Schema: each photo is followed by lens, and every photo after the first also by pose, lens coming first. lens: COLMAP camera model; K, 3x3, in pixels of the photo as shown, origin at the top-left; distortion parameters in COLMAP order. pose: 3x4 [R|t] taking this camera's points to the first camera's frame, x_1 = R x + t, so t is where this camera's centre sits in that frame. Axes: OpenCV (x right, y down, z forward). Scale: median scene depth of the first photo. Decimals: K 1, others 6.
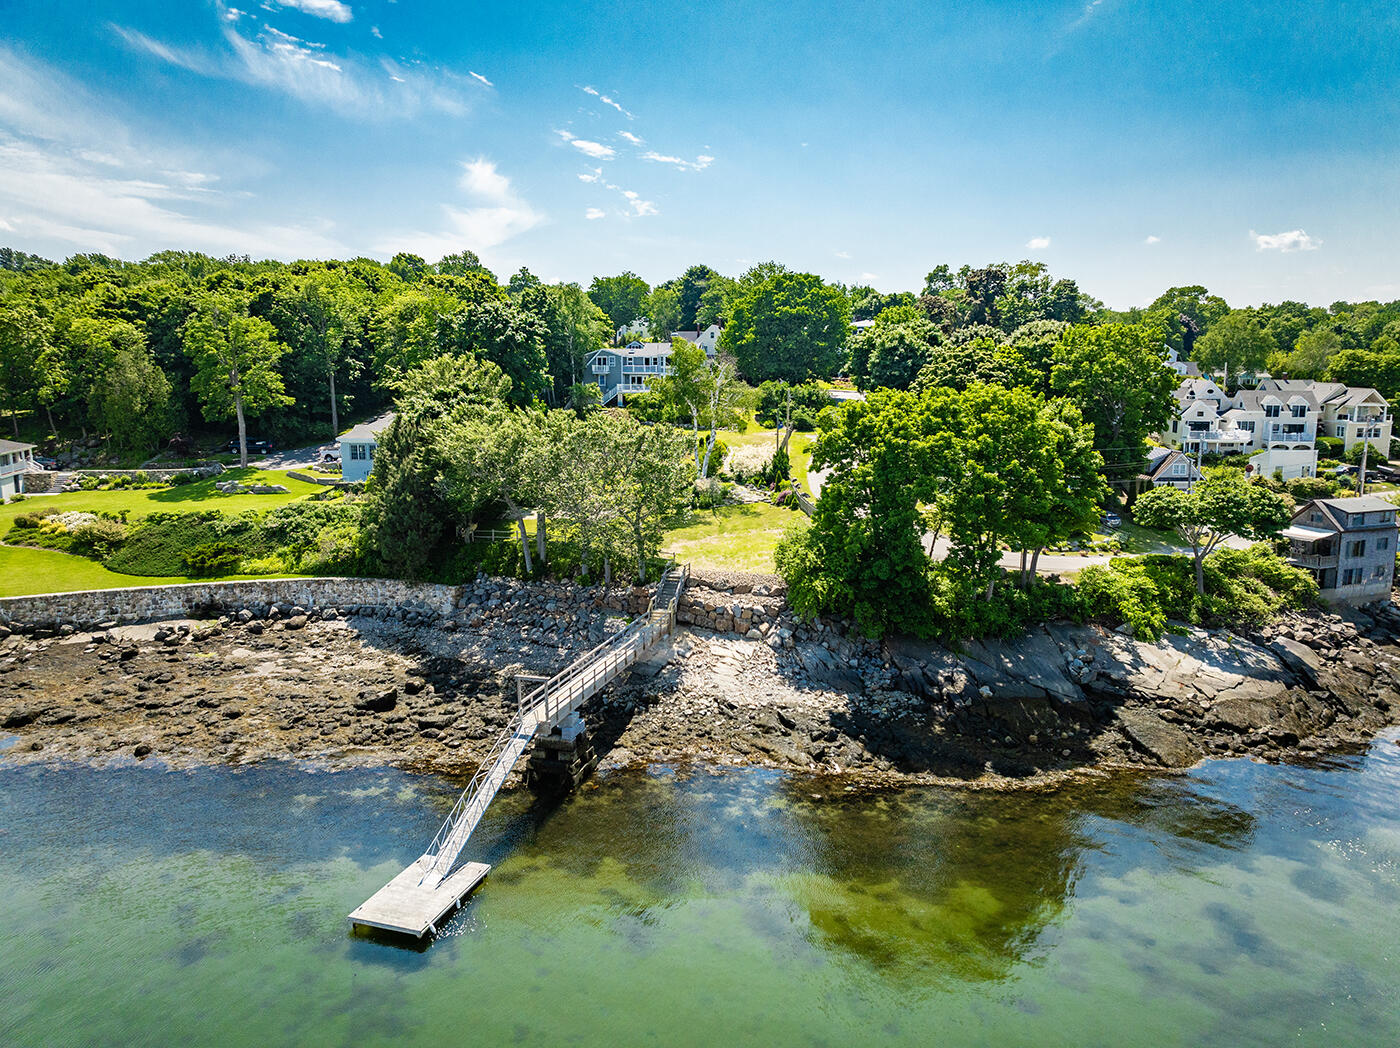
lens RADIAL K [[991.2, 0, 692.9], [0, 991.2, 531.1], [0, 0, 1]] dist [-0.041580, 0.030221]
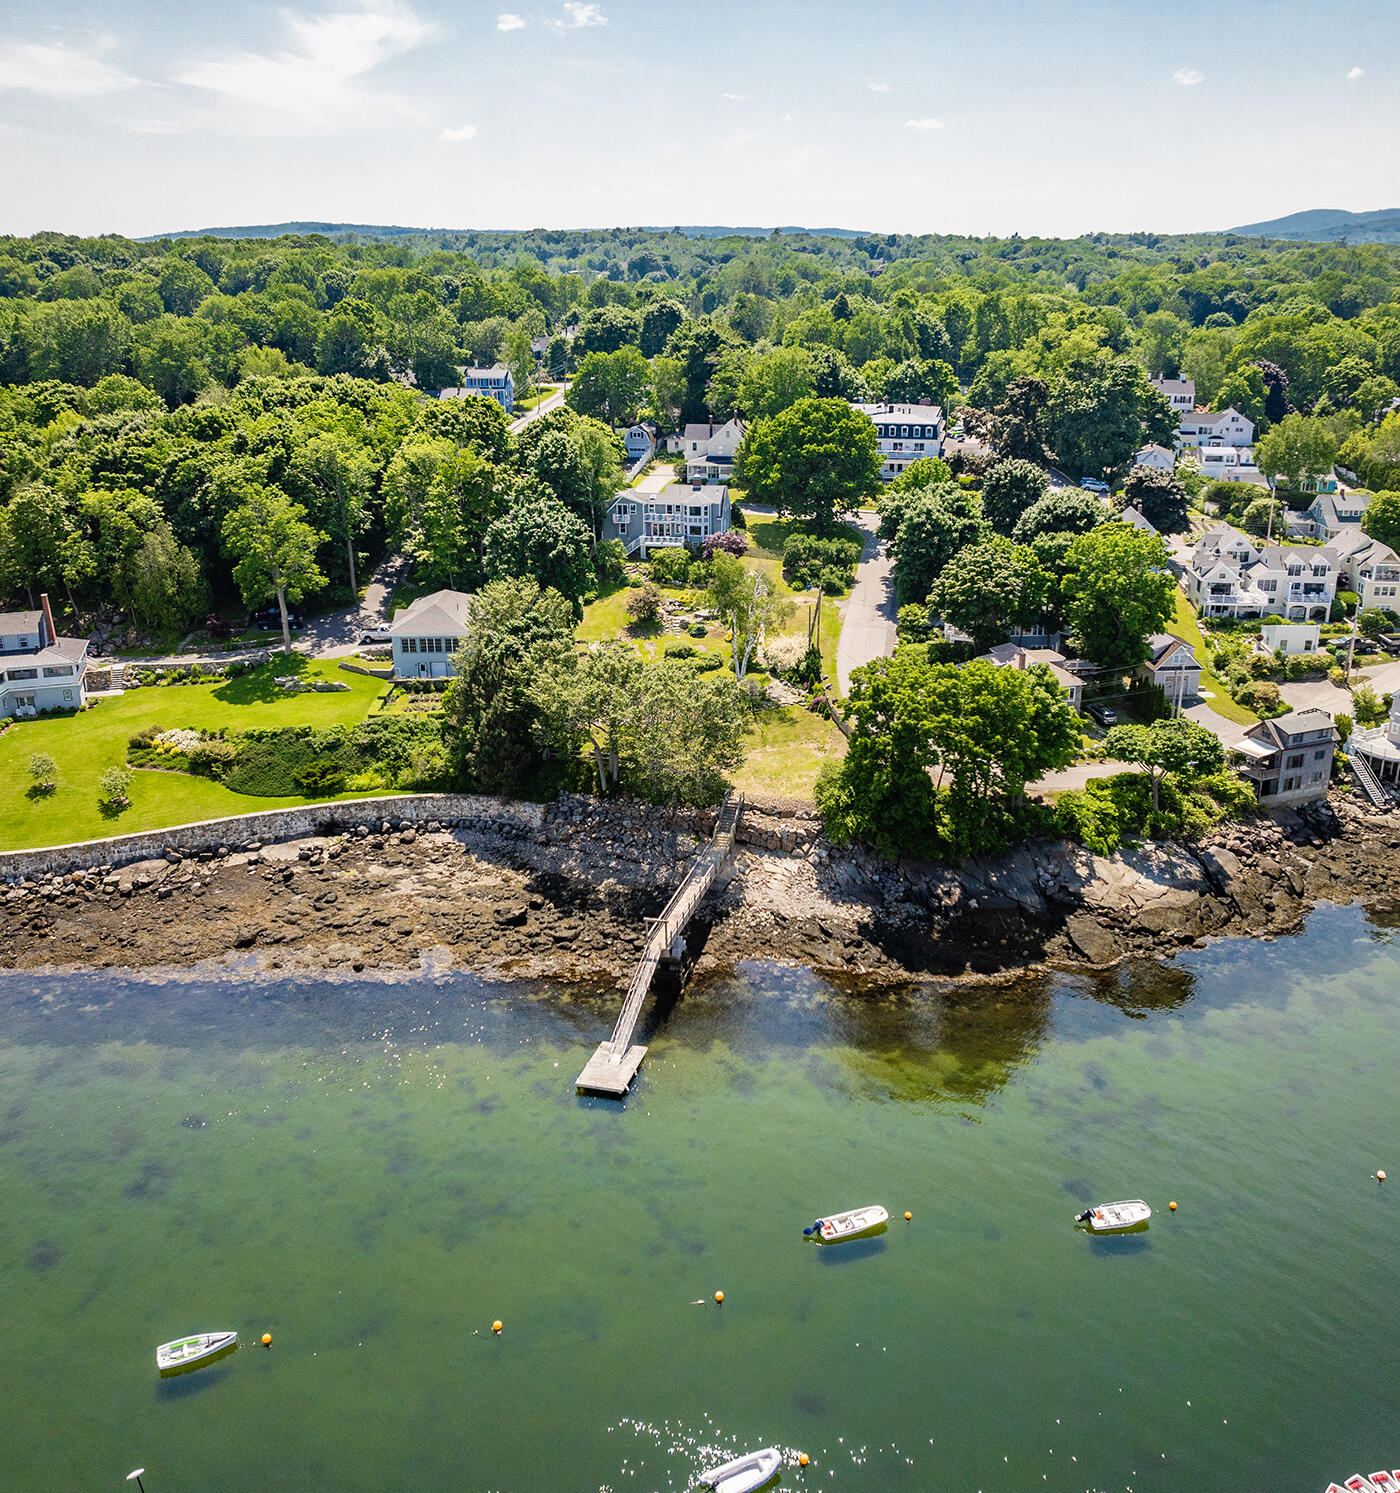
lens RADIAL K [[1382.2, 0, 712.8], [0, 1382.2, 752.5], [0, 0, 1]] dist [-0.015772, 0.000000]
pose [[0.999266, -0.017100, 0.034271, -0.099541], [0.010942, 0.984963, 0.172420, -0.309856], [-0.036704, -0.171919, 0.984427, -0.673848]]
